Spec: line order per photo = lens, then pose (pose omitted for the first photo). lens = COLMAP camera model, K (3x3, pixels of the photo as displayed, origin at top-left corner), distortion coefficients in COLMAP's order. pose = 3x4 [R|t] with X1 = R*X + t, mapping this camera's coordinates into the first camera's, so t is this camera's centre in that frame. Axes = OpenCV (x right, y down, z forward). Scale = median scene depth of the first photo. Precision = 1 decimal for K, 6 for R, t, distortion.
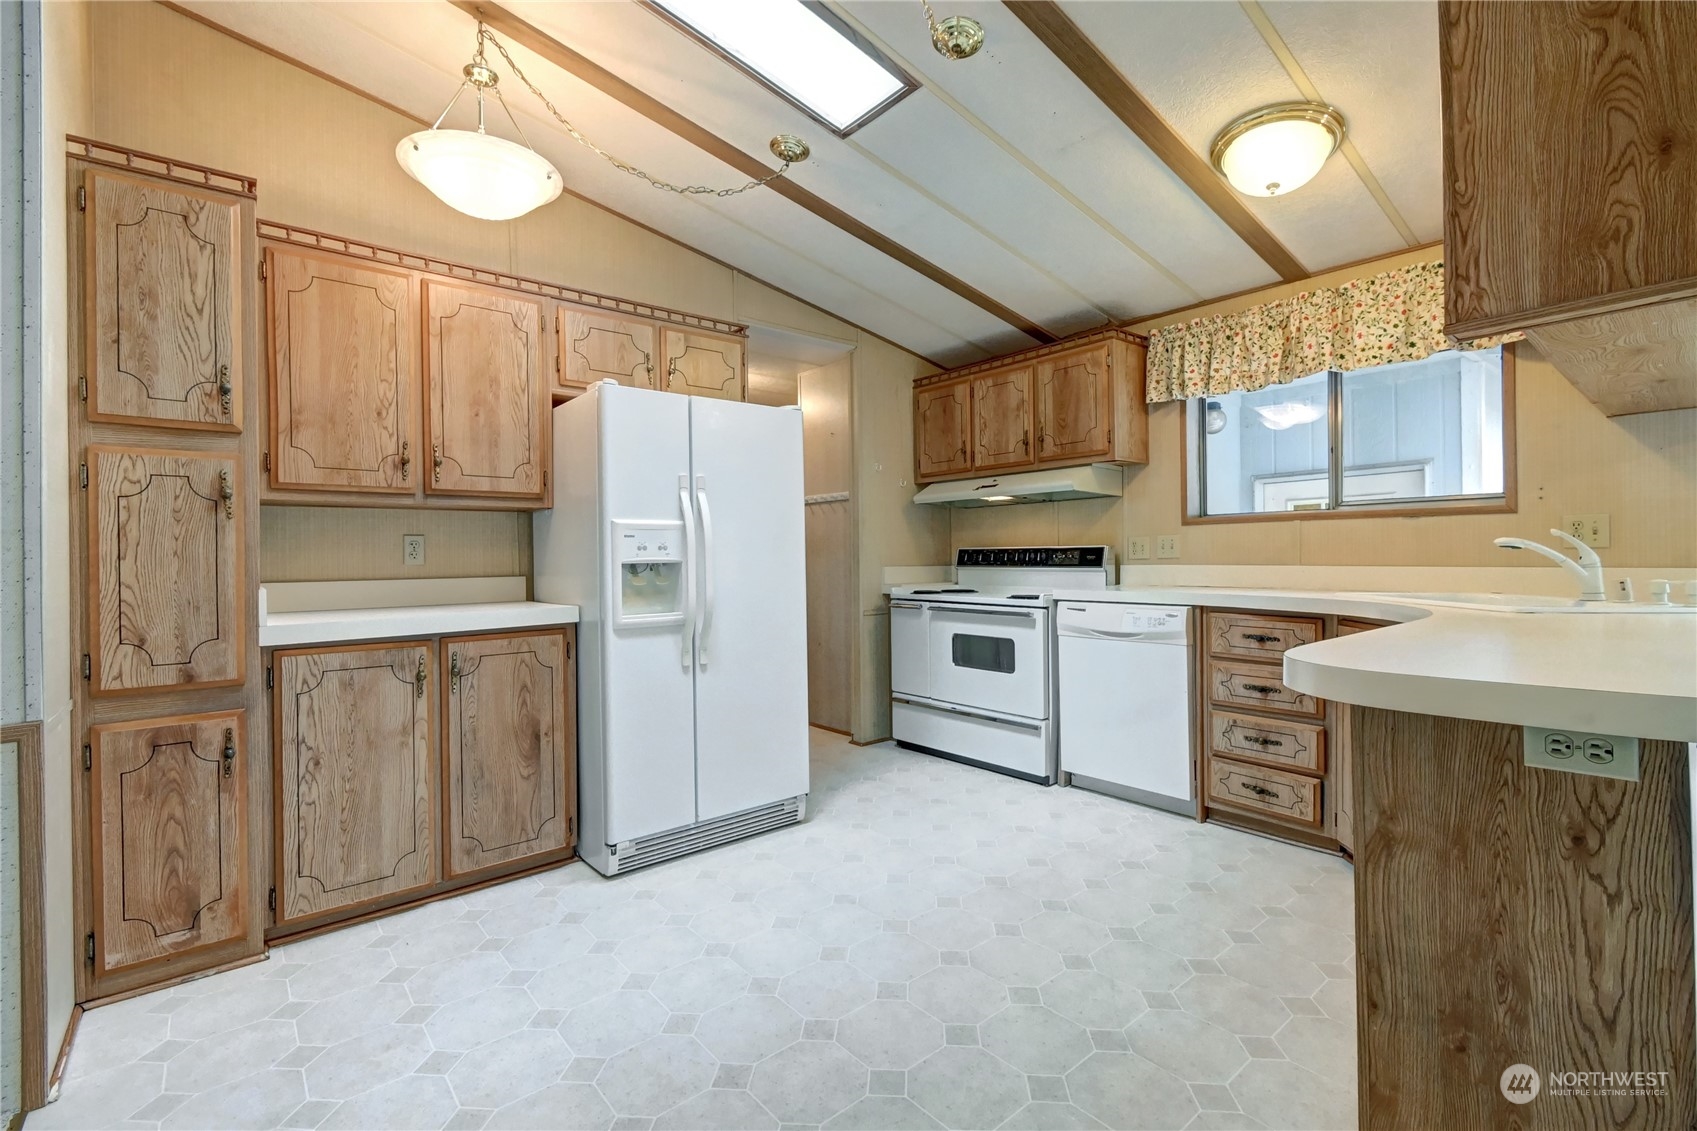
lens RADIAL K [[750.9, 0, 846.8], [0, 750.9, 550.2], [0, 0, 1]] dist [0.015252, -0.007720]
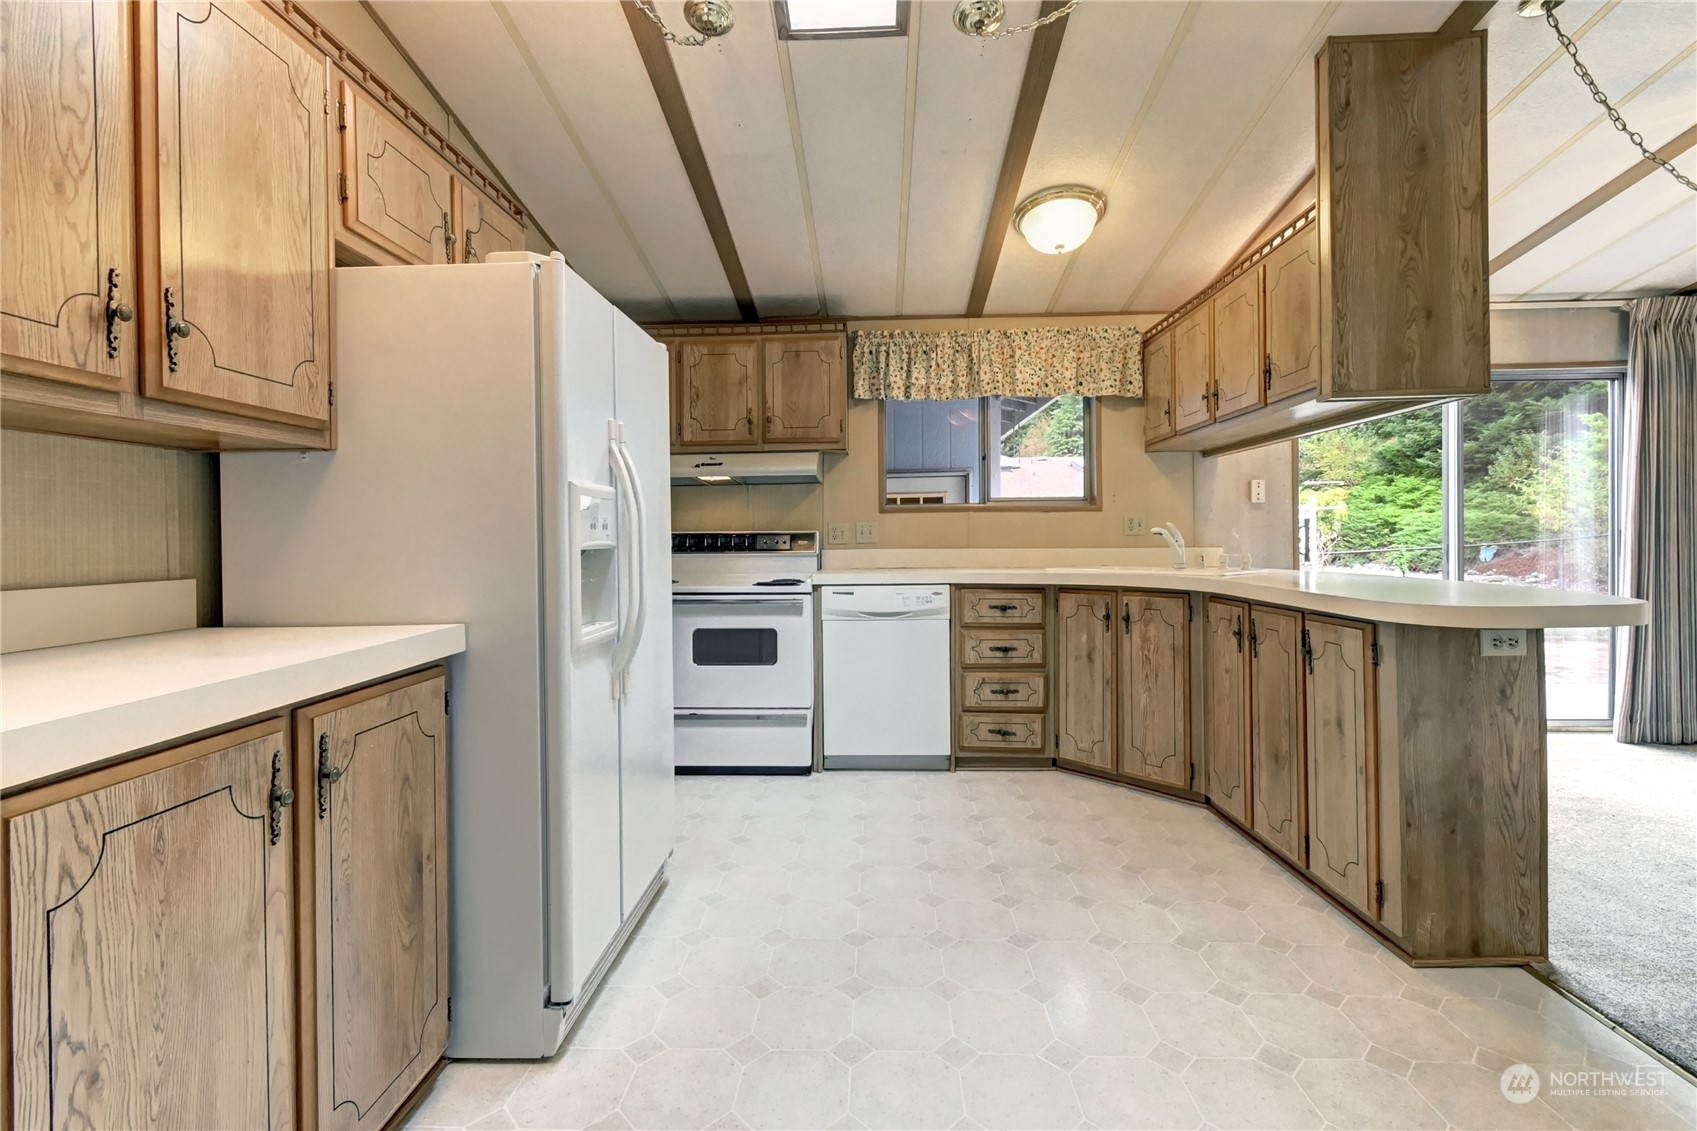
lens RADIAL K [[780.8, 0, 848.9], [0, 780.8, 536.6], [0, 0, 1]] dist [0.002359, -0.000861]
pose [[0.666715, 0.005102, 0.745295, -0.601061], [-0.003554, 0.999987, -0.003666, 0.007798], [-0.745304, -0.000204, 0.666725, 0.369319]]
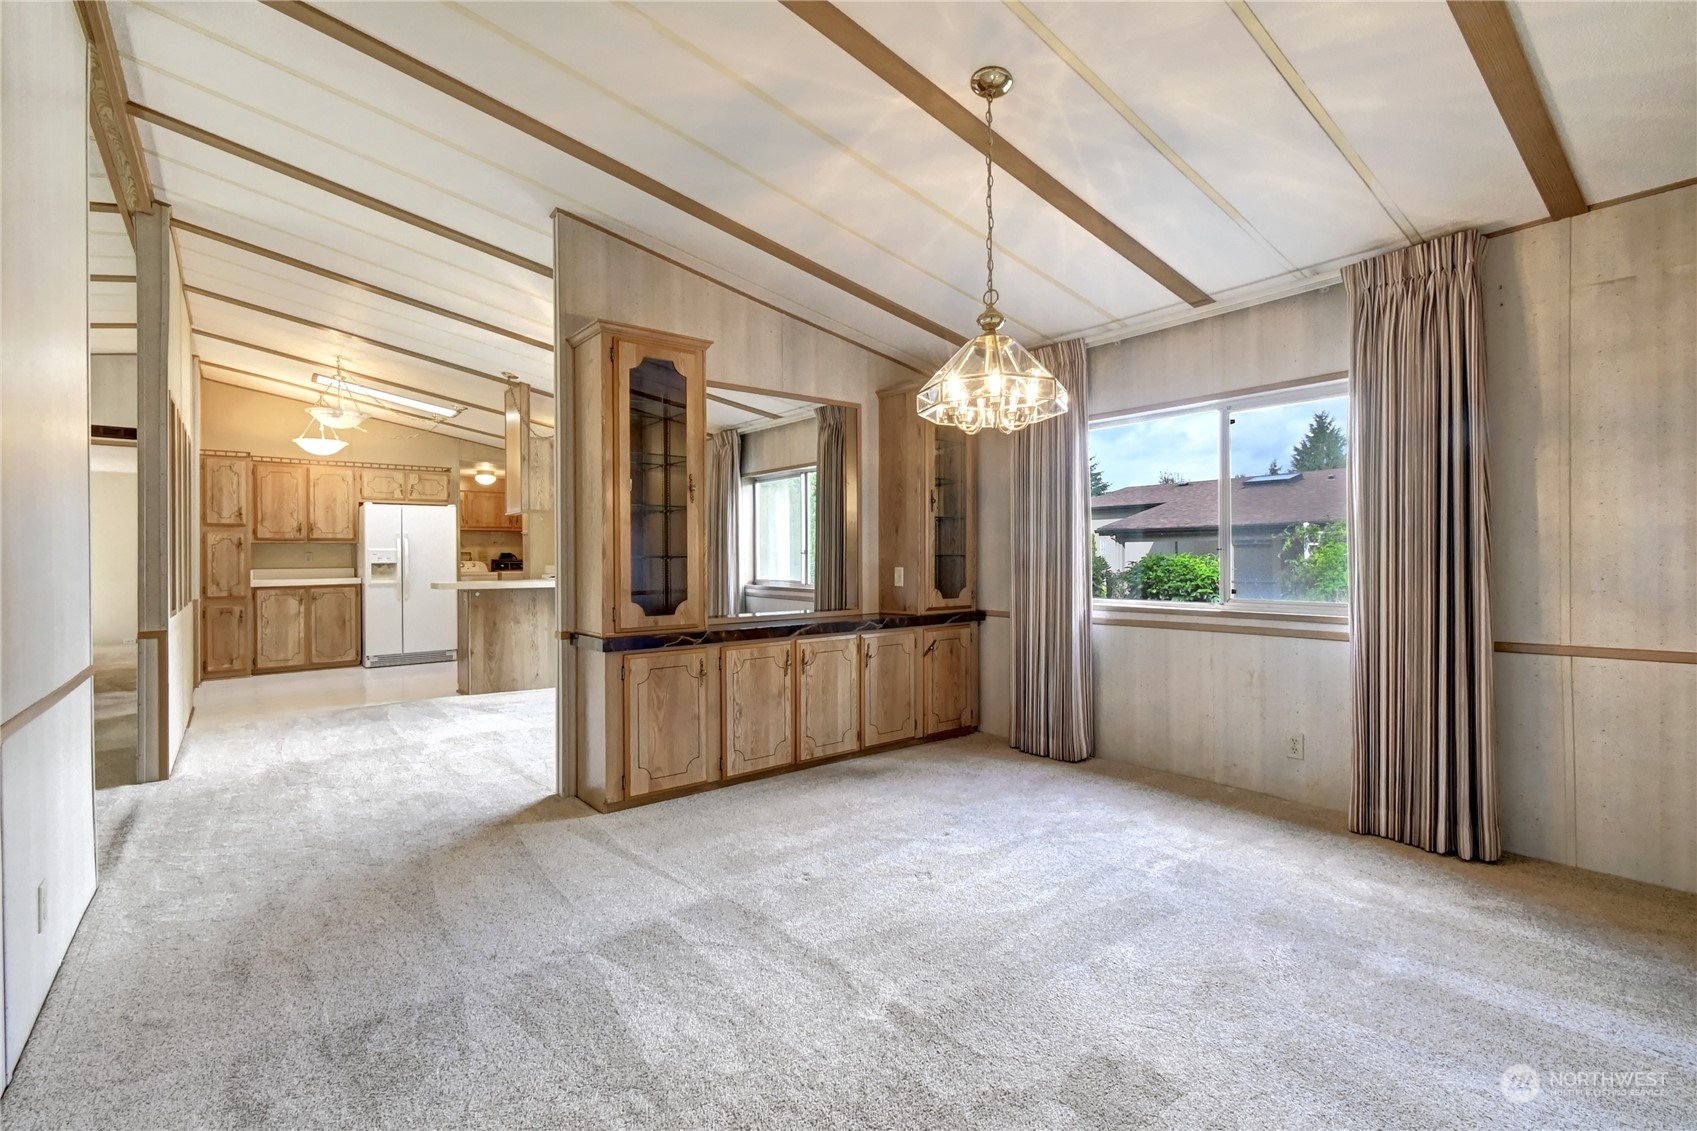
lens RADIAL K [[750.9, 0, 846.8], [0, 750.9, 550.2], [0, 0, 1]] dist [0.015252, -0.007720]
pose [[0.999763, 0.007225, -0.020518, 1.554921], [-0.007201, 0.999973, 0.001252, -0.050026], [0.020526, -0.001104, 0.999789, -1.847810]]
